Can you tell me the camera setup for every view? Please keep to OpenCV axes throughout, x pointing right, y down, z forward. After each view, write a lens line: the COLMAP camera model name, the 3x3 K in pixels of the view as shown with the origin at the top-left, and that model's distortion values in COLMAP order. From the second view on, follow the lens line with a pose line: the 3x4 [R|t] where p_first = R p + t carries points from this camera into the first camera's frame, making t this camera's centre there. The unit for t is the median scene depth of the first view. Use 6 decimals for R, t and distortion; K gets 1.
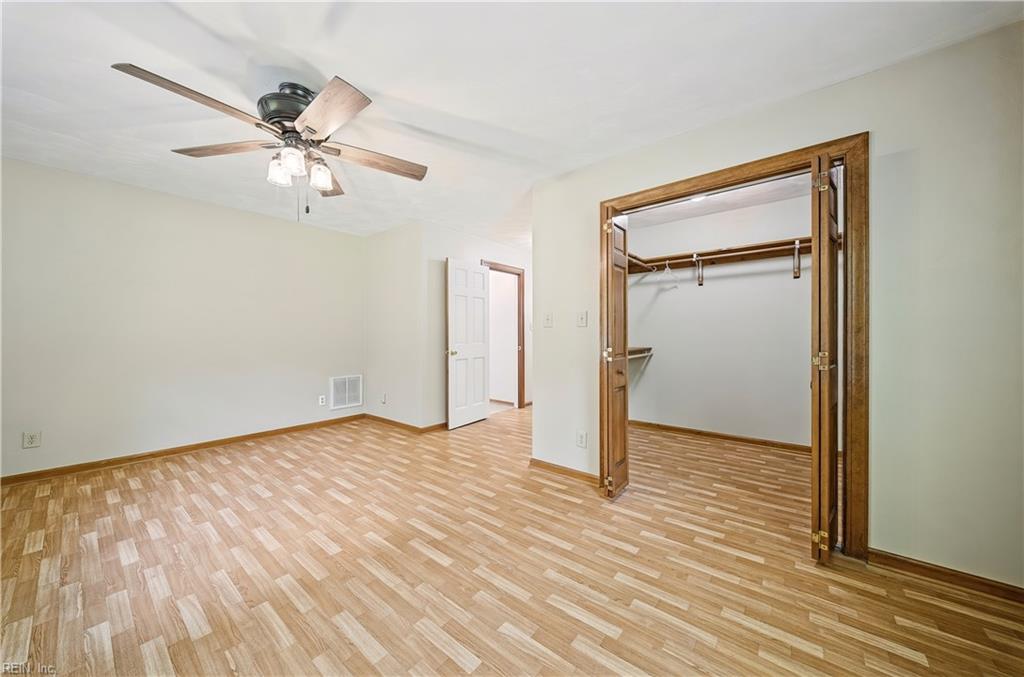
lens RADIAL K [[357.6, 0, 509.0], [0, 357.6, 319.8], [0, 0, 1]] dist [-0.002141, -0.001644]
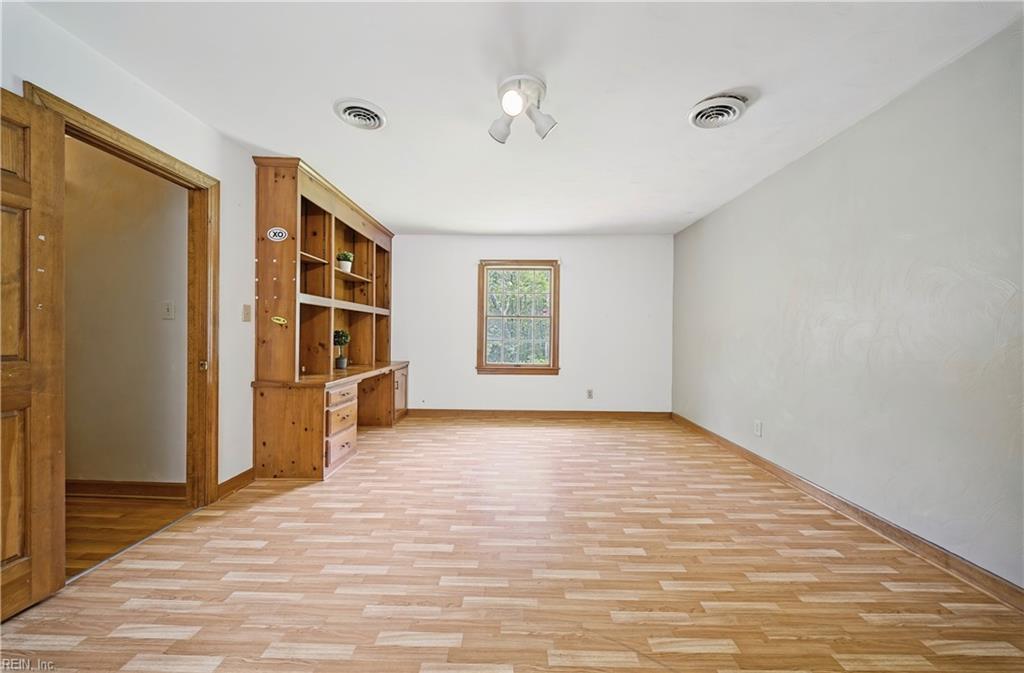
lens RADIAL K [[357.6, 0, 507.4], [0, 357.6, 325.1], [0, 0, 1]] dist [-0.002141, -0.001644]
pose [[0.790322, 0.014693, 0.612515, -0.439957], [-0.024676, 0.999665, 0.007859, 0.013426], [-0.612194, -0.021326, 0.790420, 0.358604]]
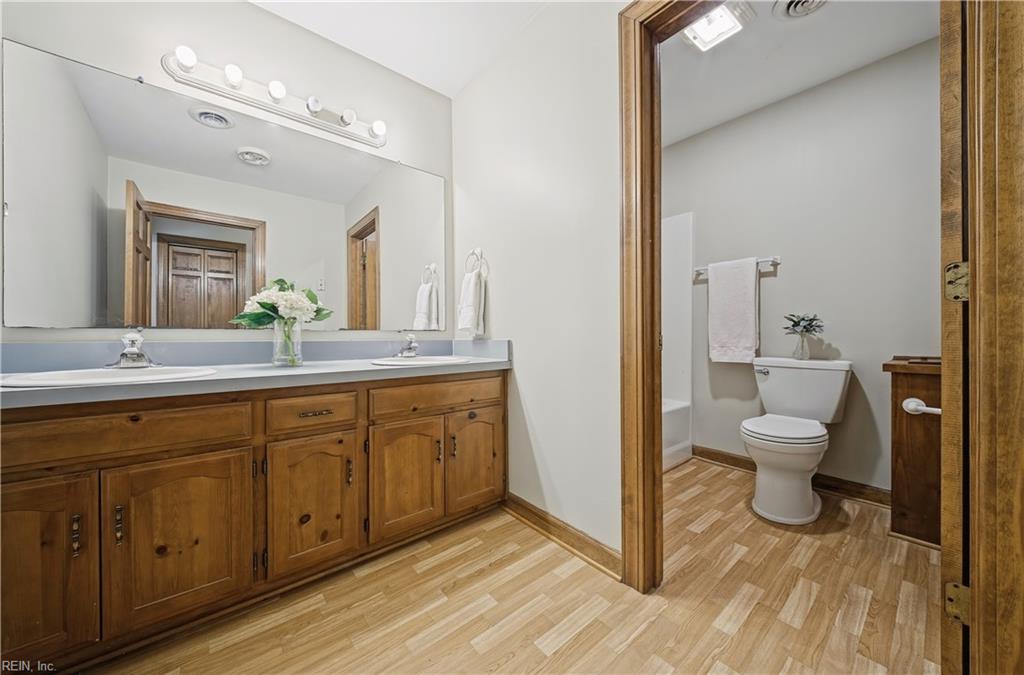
lens RADIAL K [[357.6, 0, 512.9], [0, 357.6, 338.0], [0, 0, 1]] dist [-0.002141, -0.001644]
pose [[-0.194710, -0.003709, -0.980854, 2.782337], [0.037322, 0.999241, -0.011187, 0.476771], [0.980151, -0.038786, -0.194424, 3.265241]]
